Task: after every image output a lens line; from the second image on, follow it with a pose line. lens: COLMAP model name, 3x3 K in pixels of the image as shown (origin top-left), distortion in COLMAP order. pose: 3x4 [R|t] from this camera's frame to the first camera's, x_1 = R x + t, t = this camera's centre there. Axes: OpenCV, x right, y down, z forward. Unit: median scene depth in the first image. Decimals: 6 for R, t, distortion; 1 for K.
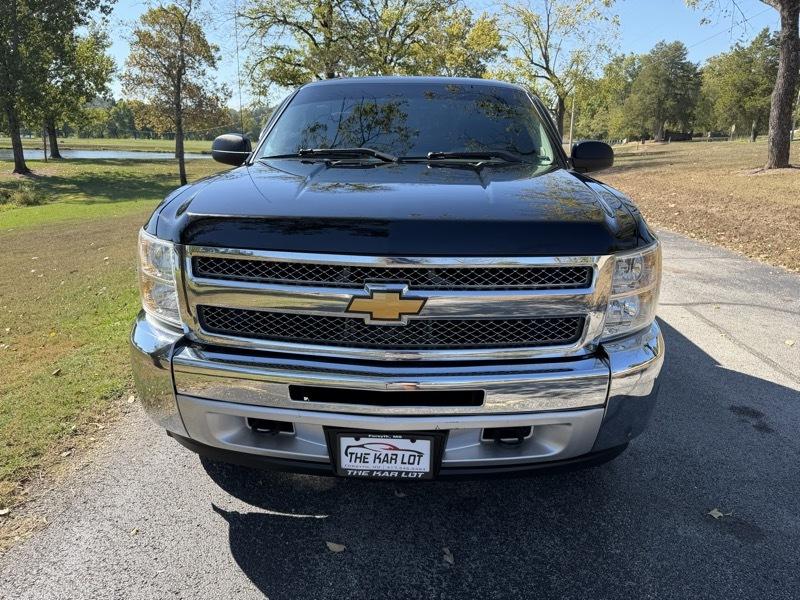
lens RADIAL K [[582.6, 0, 392.6], [0, 582.6, 301.9], [0, 0, 1]] dist [0.006894, -0.007755]
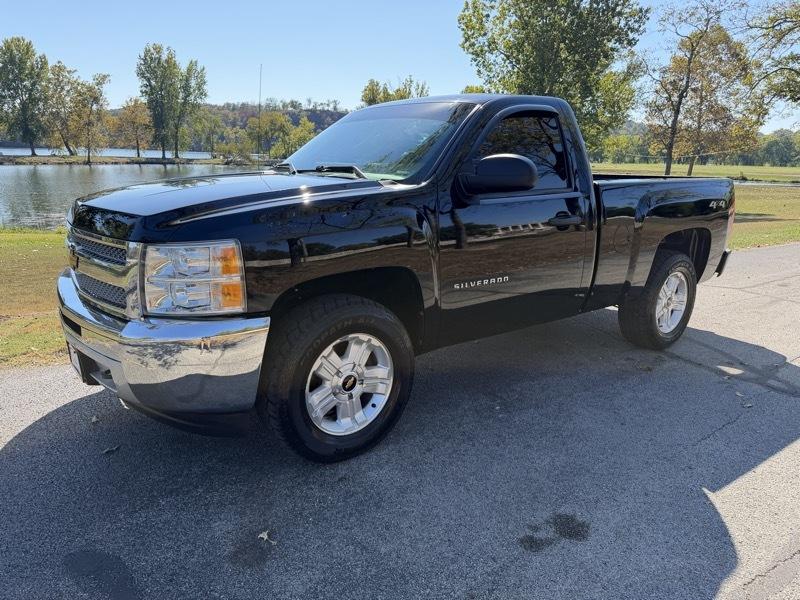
lens RADIAL K [[582.6, 0, 392.6], [0, 582.6, 301.9], [0, 0, 1]] dist [0.006894, -0.007755]
pose [[0.650628, 0.177155, -0.738444, 0.113997], [-0.207406, 0.976892, 0.051619, -0.008507], [0.730524, 0.119573, 0.672337, 0.040344]]
